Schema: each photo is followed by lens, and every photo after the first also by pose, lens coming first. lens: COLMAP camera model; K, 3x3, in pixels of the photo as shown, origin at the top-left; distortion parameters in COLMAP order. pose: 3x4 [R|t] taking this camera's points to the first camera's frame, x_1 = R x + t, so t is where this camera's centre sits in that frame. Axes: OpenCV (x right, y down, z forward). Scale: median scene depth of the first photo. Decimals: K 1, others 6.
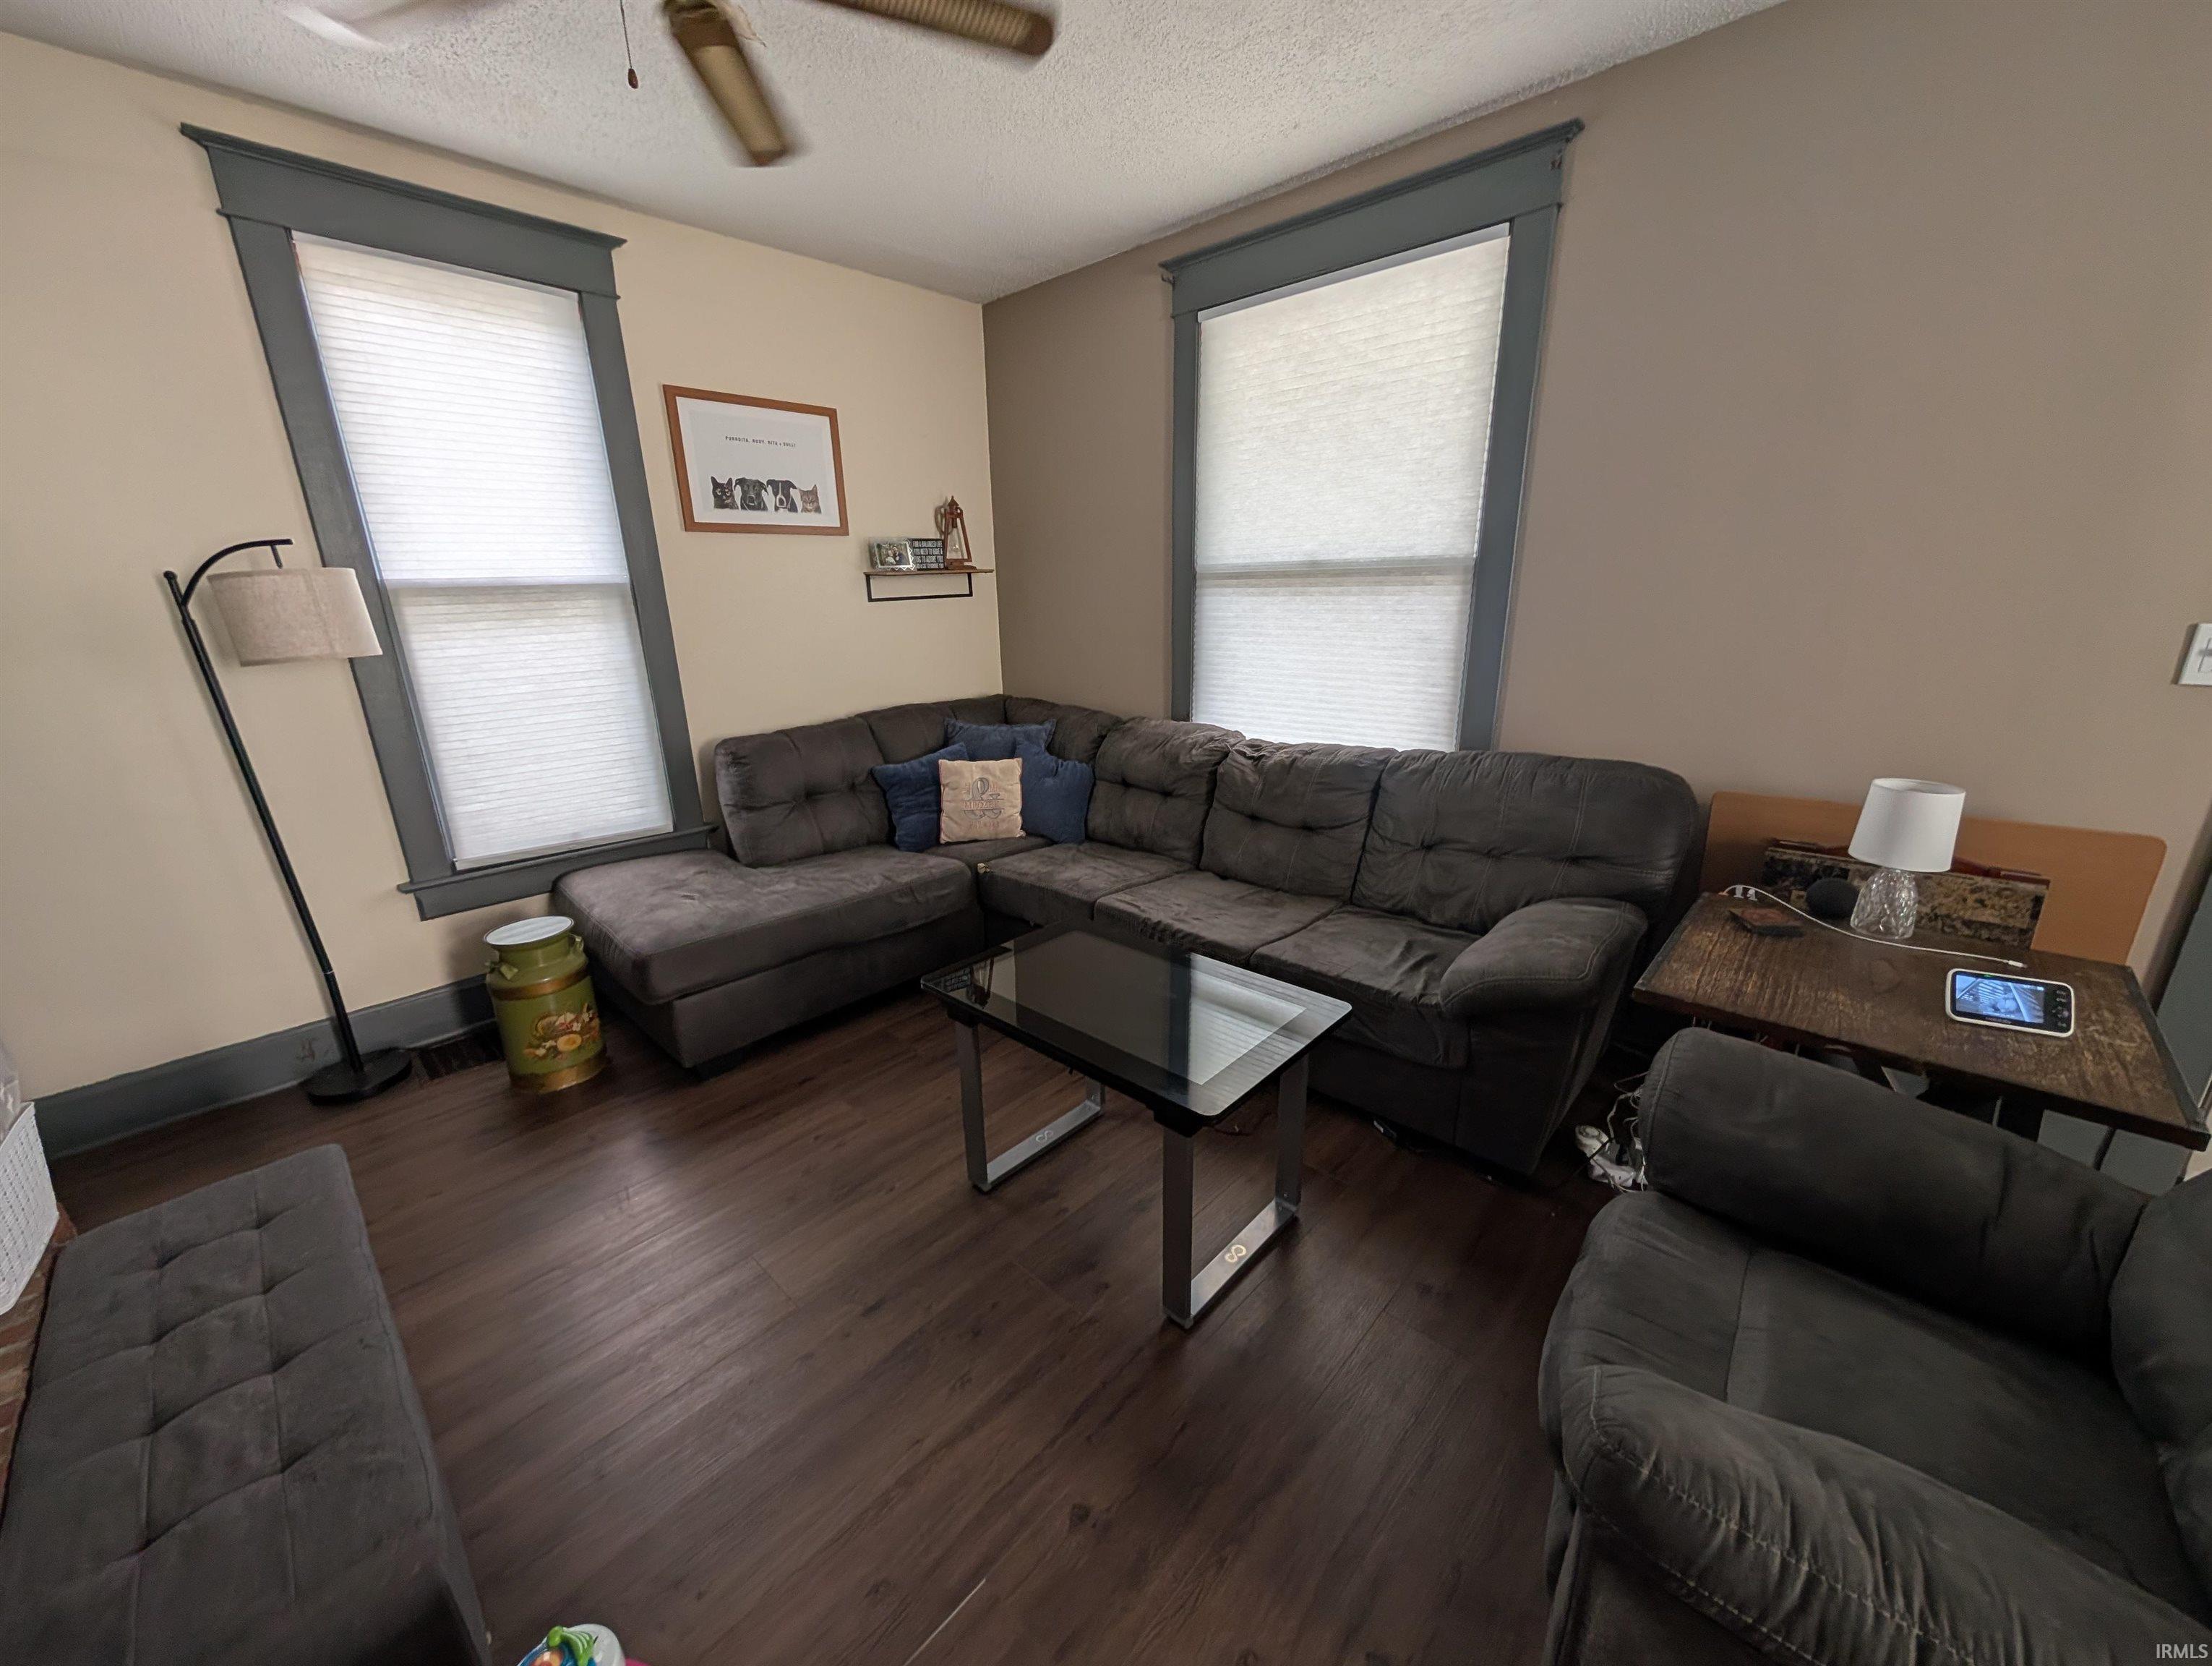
lens RADIAL K [[837.3, 0, 1110.5], [0, 837.3, 846.2], [0, 0, 1]] dist [0.000733, -0.000022]
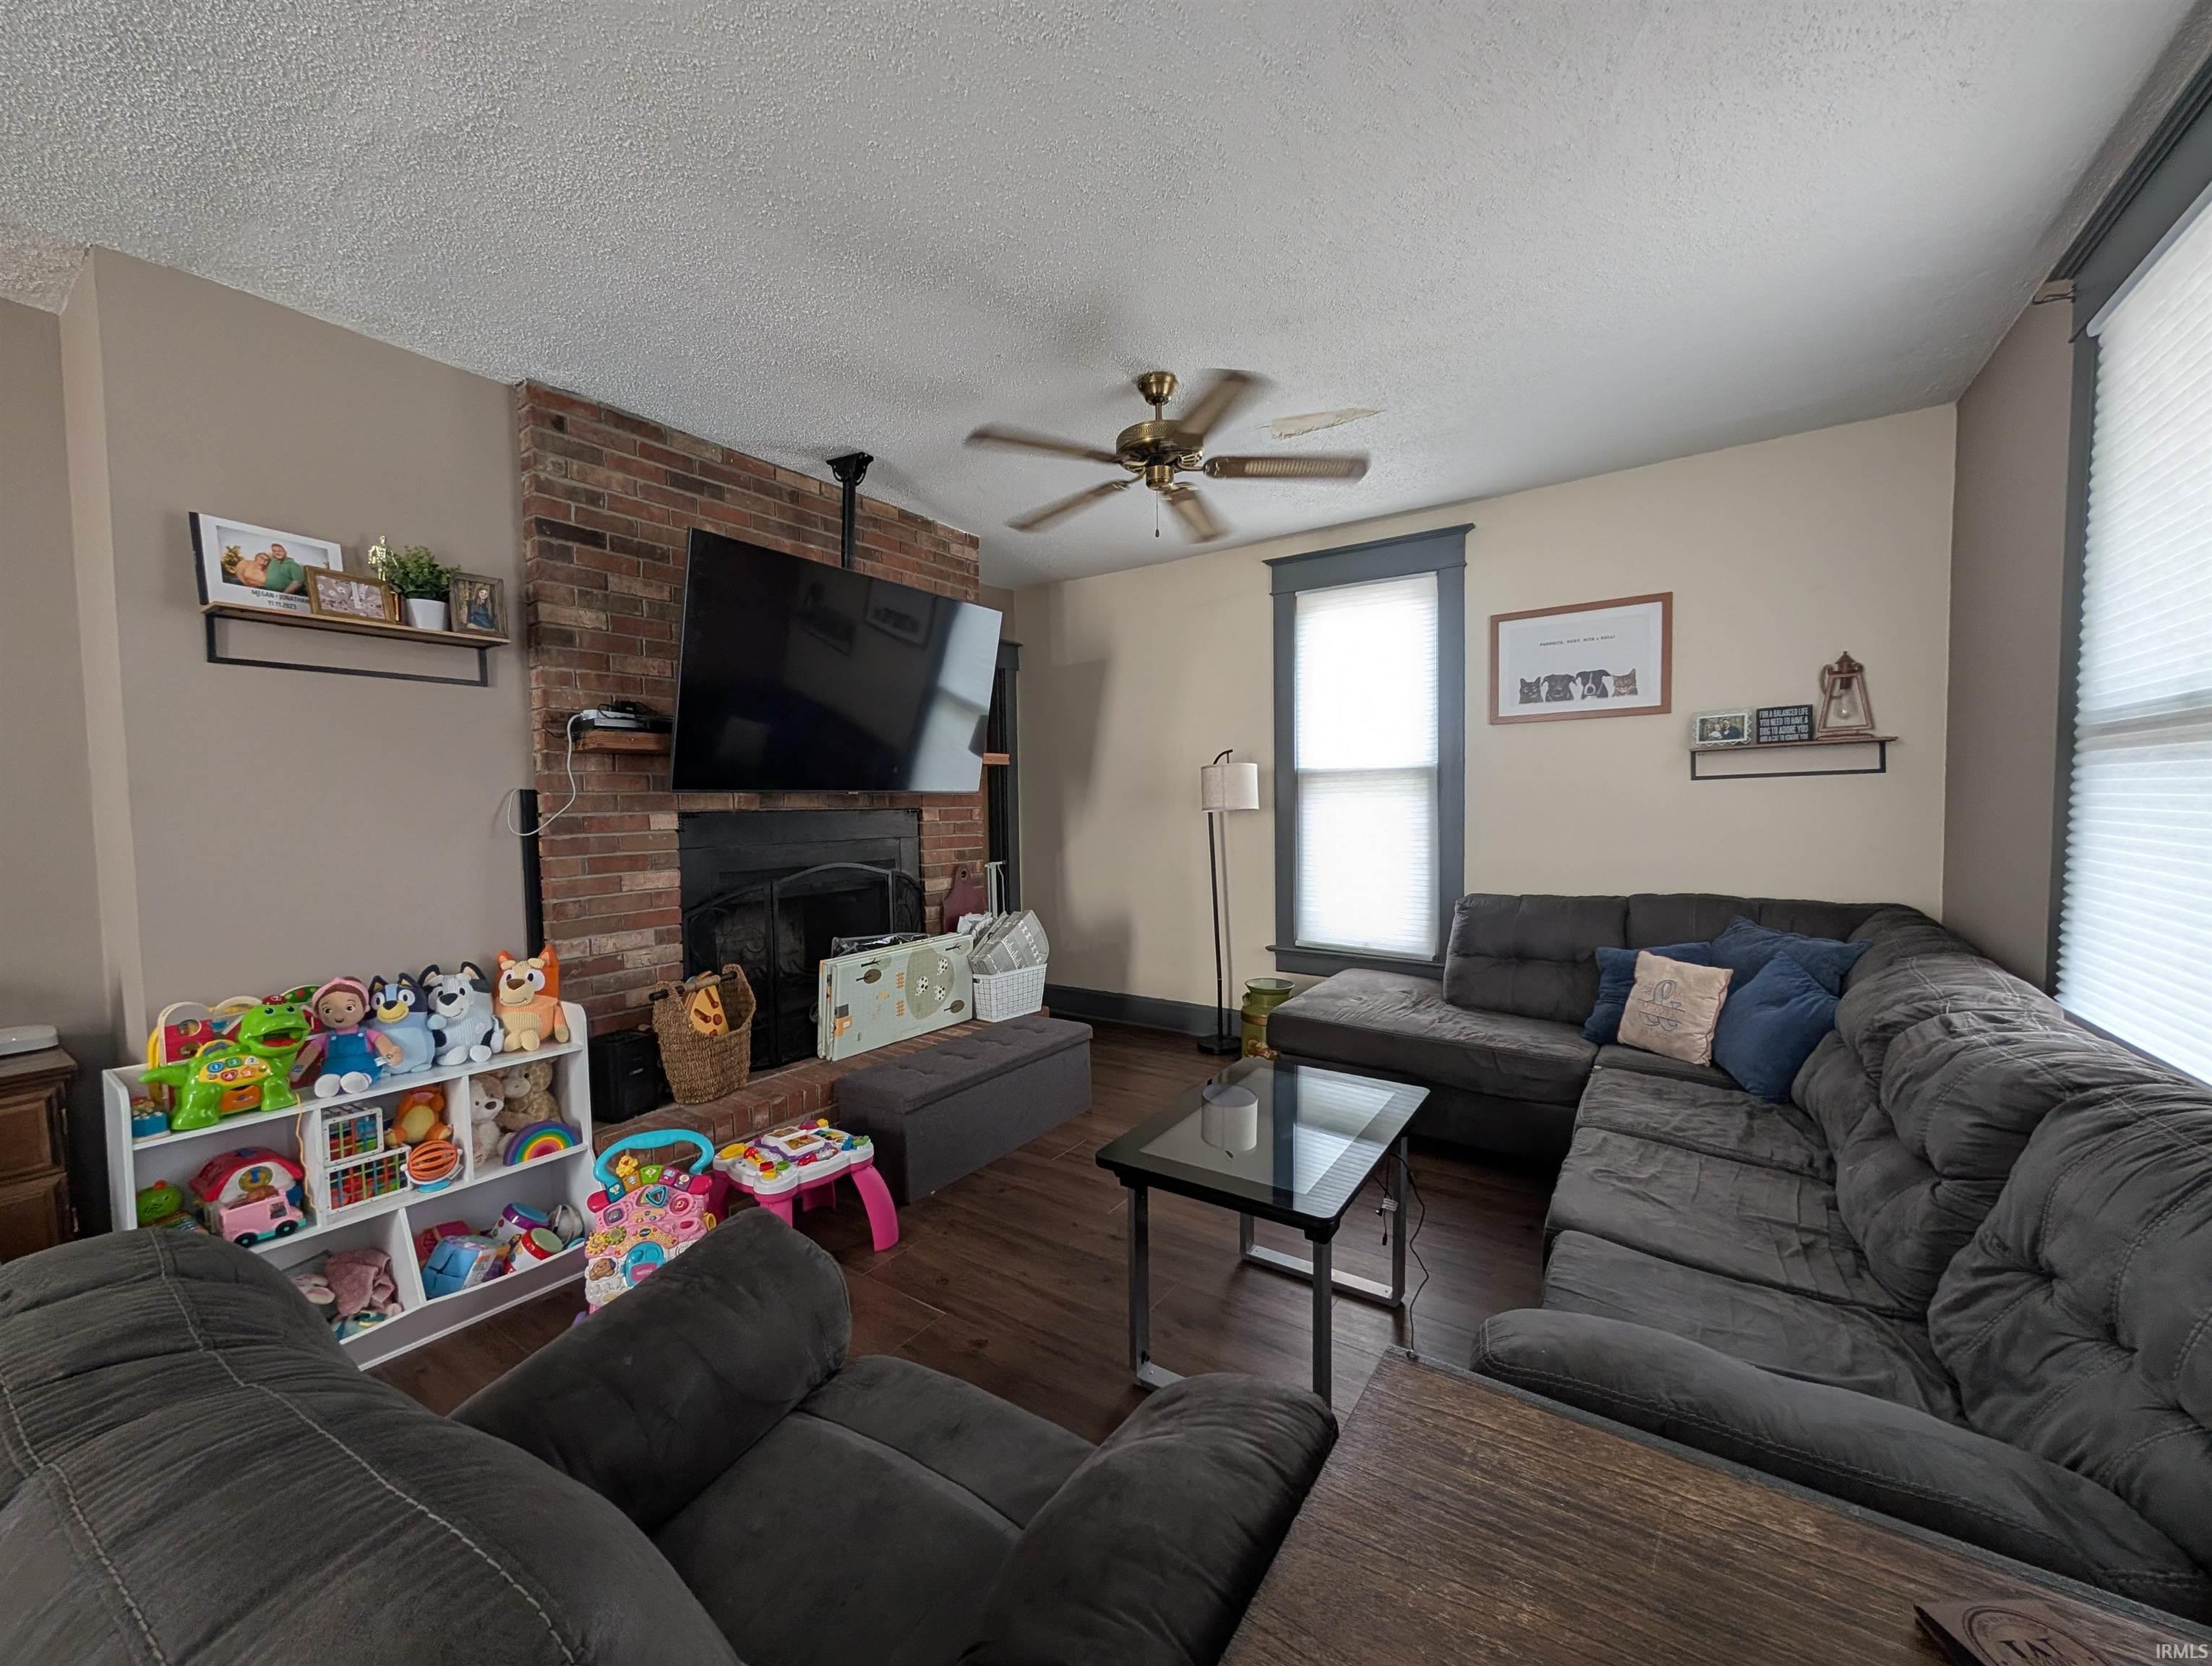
lens RADIAL K [[849.7, 0, 1106.0], [0, 849.7, 833.0], [0, 0, 1]] dist [0.012194, -0.005530]
pose [[0.160891, 0.053636, -0.985514, 0.589499], [-0.279513, 0.960119, 0.006621, -0.070591], [0.946566, 0.274399, 0.169467, 0.281241]]
